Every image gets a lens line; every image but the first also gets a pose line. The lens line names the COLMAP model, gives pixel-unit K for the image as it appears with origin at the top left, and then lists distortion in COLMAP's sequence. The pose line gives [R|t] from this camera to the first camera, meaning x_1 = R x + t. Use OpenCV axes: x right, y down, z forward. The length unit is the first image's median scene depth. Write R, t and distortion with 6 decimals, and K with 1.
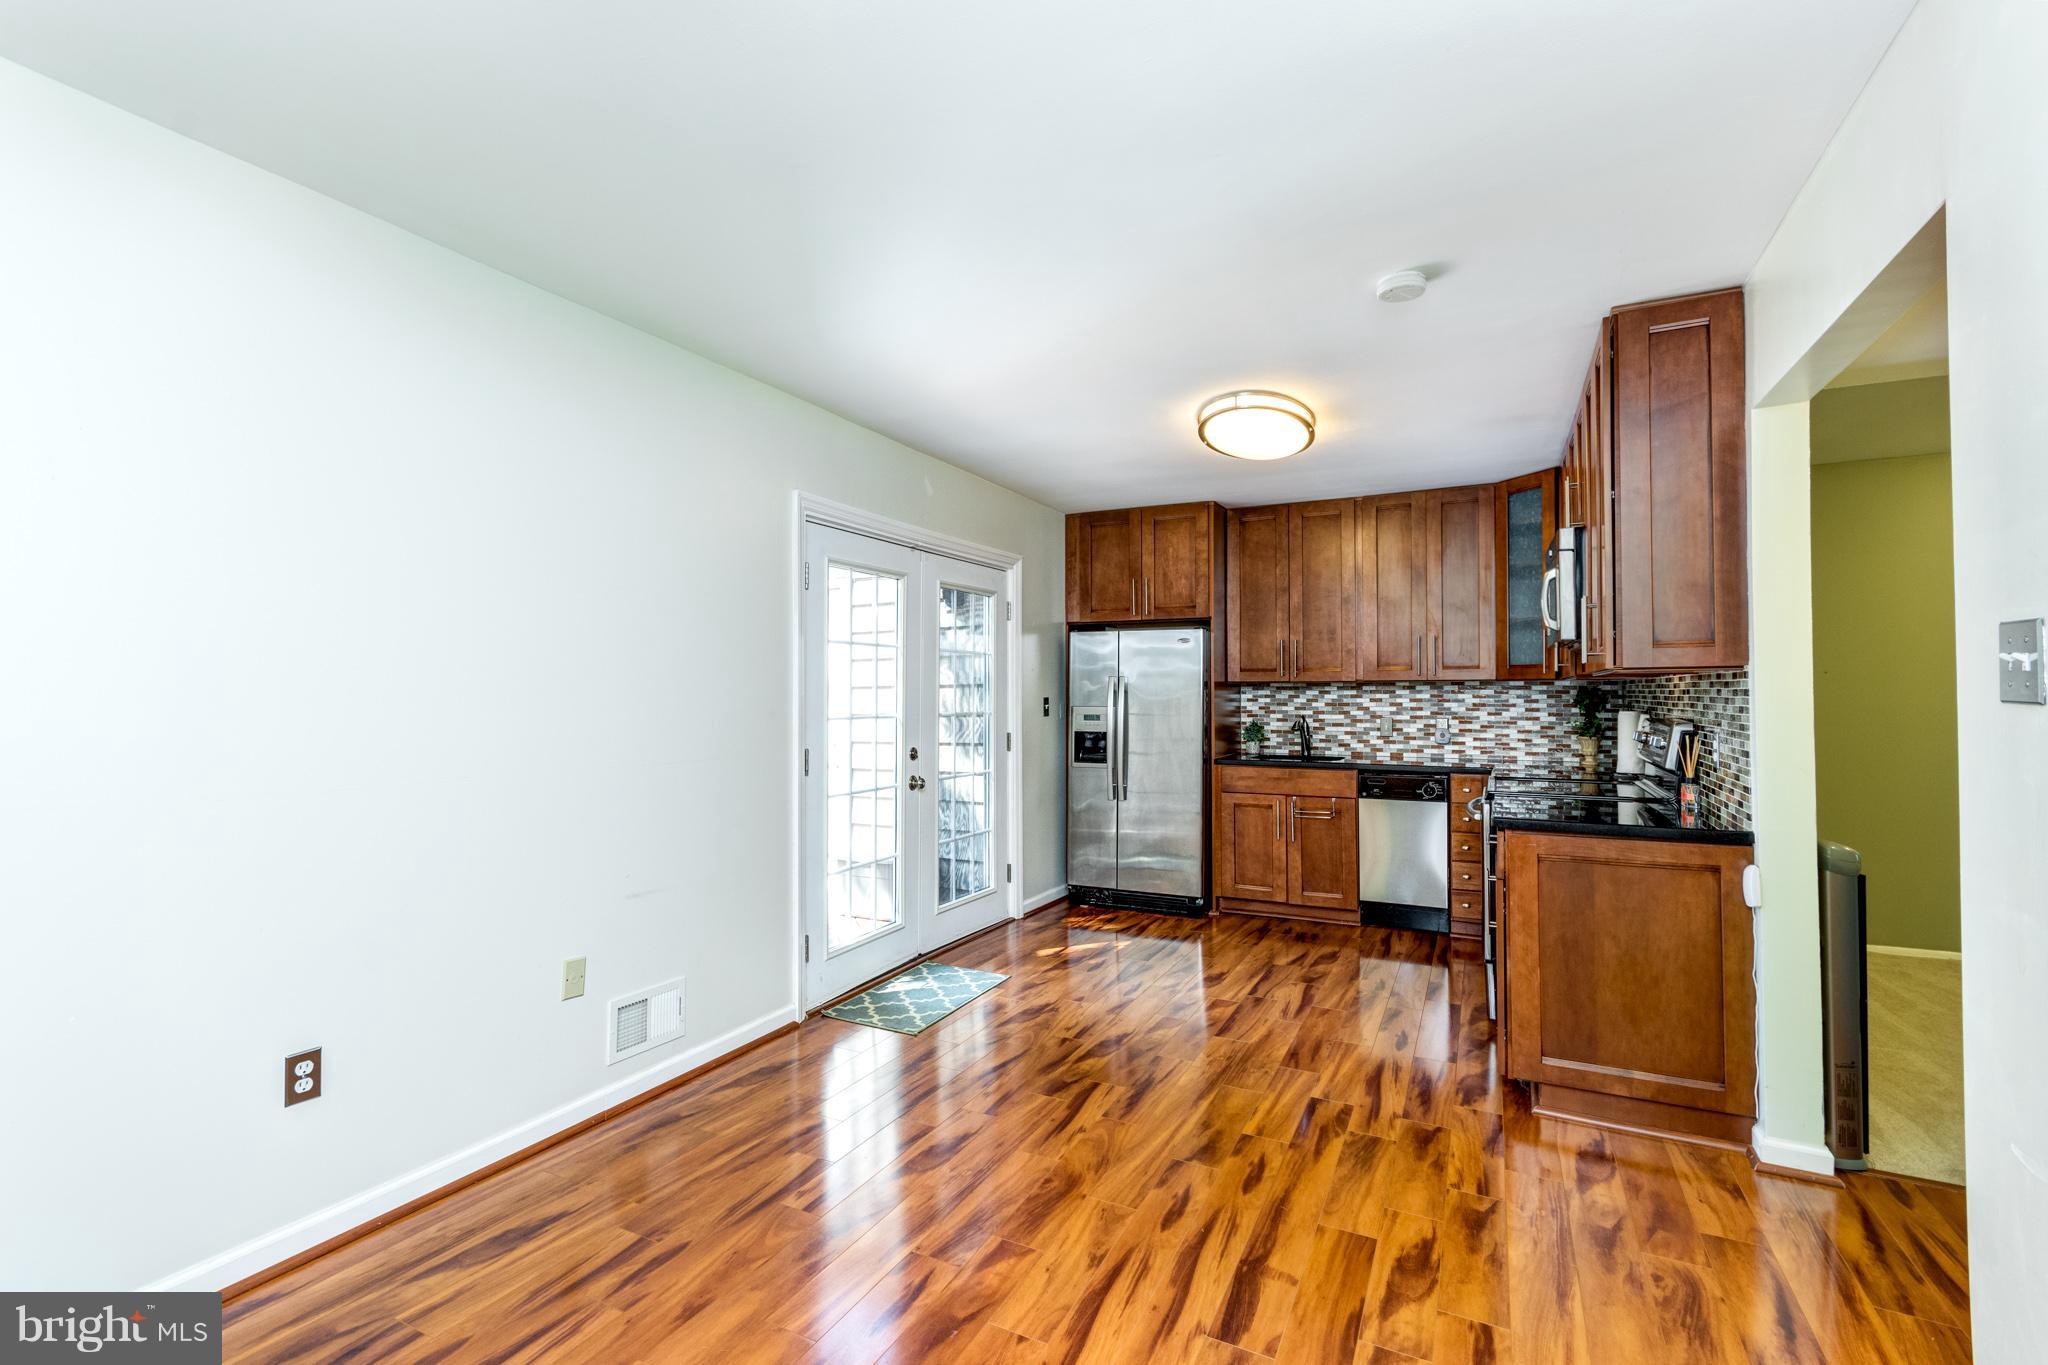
lens RADIAL K [[904.6, 0, 1034.4], [0, 904.6, 683.7], [0, 0, 1]] dist [0.000836, 0.001457]
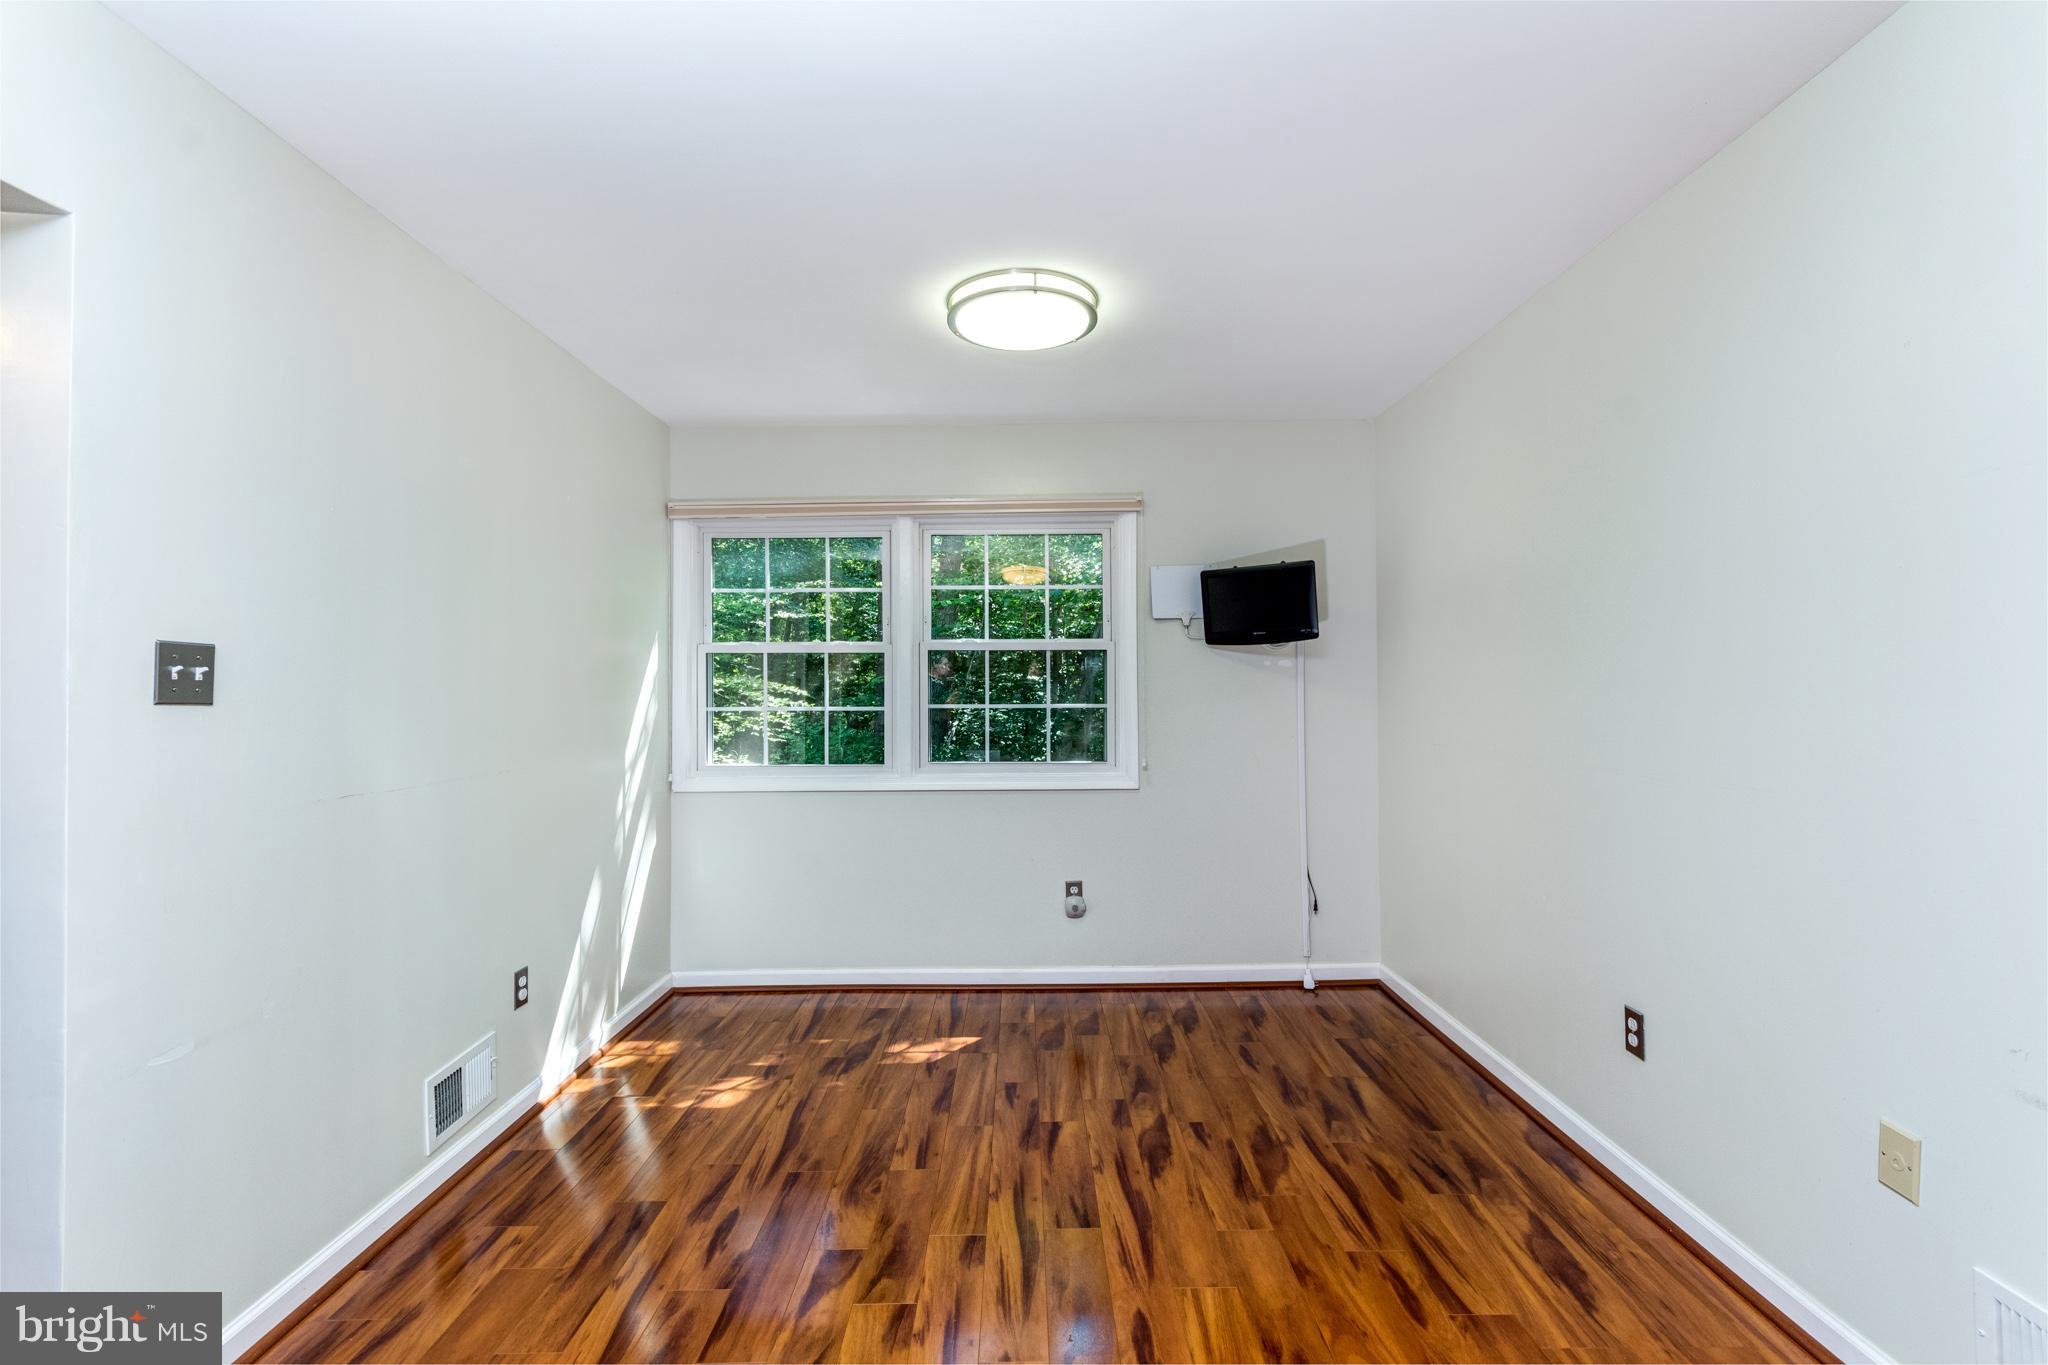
lens RADIAL K [[904.6, 0, 1021.9], [0, 904.6, 682.7], [0, 0, 1]] dist [0.000836, 0.001457]
pose [[-0.893387, 0.003386, -0.449276, 0.358861], [0.011713, 0.999807, -0.015756, 0.016600], [0.449136, -0.019339, -0.893254, 1.682494]]
